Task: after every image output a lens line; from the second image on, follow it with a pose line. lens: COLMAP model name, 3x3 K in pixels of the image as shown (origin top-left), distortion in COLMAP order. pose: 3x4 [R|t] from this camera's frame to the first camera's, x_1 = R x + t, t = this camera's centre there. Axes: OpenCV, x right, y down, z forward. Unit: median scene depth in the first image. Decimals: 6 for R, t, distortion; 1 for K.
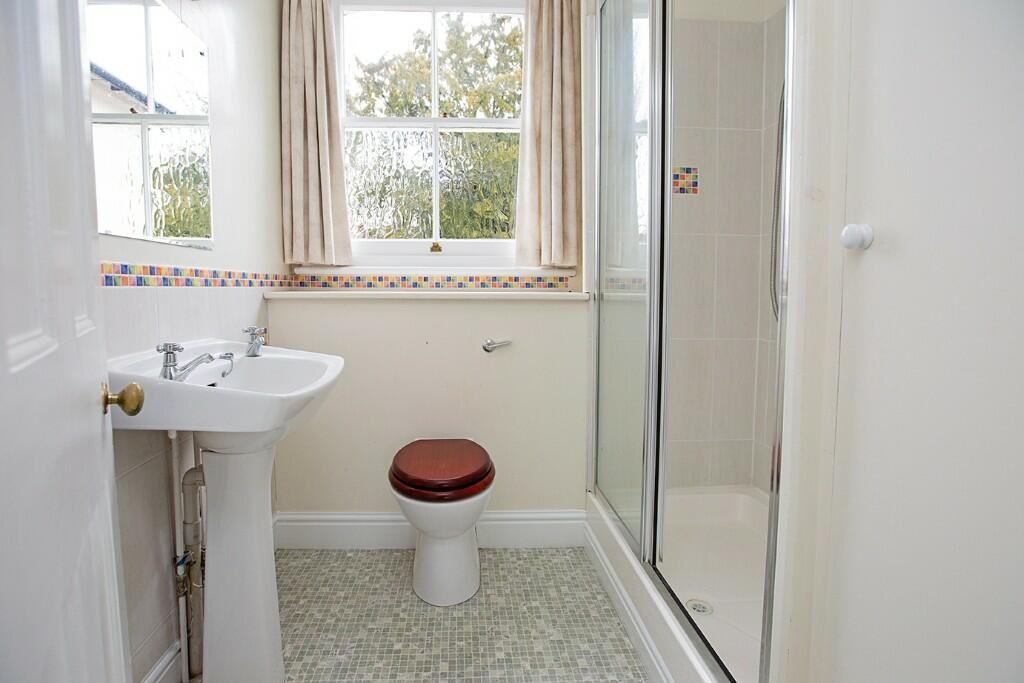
lens RADIAL K [[451.1, 0, 473.5], [0, 451.1, 336.5], [0, 0, 1]] dist [-0.062037, 0.022360]
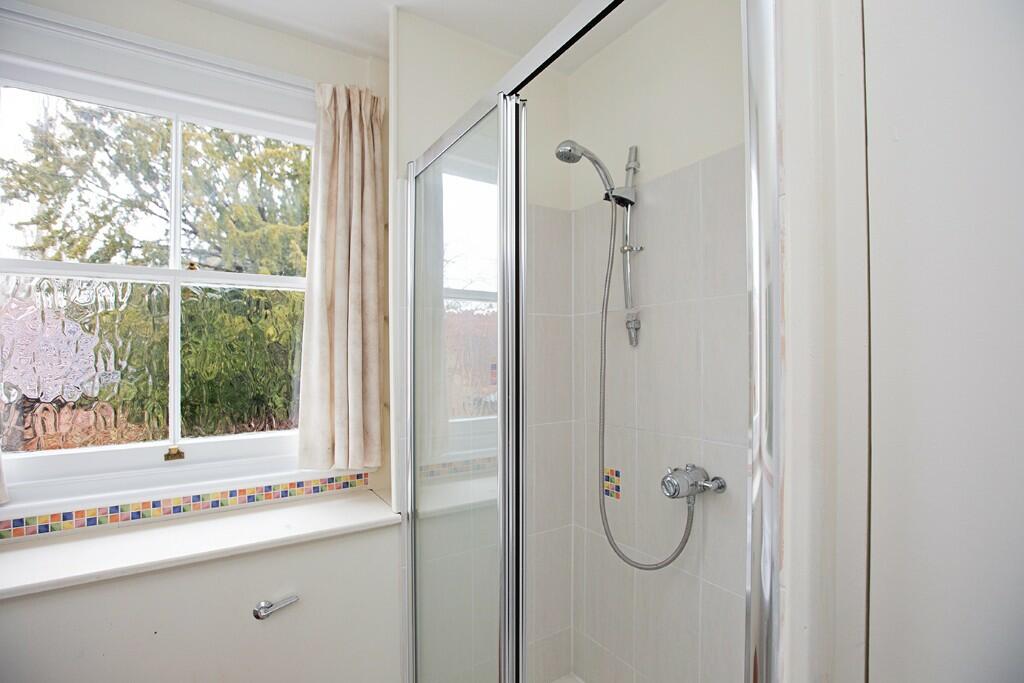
lens RADIAL K [[451.1, 0, 473.5], [0, 451.1, 336.5], [0, 0, 1]] dist [-0.062037, 0.022360]
pose [[0.876977, 0.010727, 0.480412, -0.008802], [0.047683, 0.992874, -0.109214, -0.279636], [-0.478160, 0.118686, 0.870216, 0.198470]]
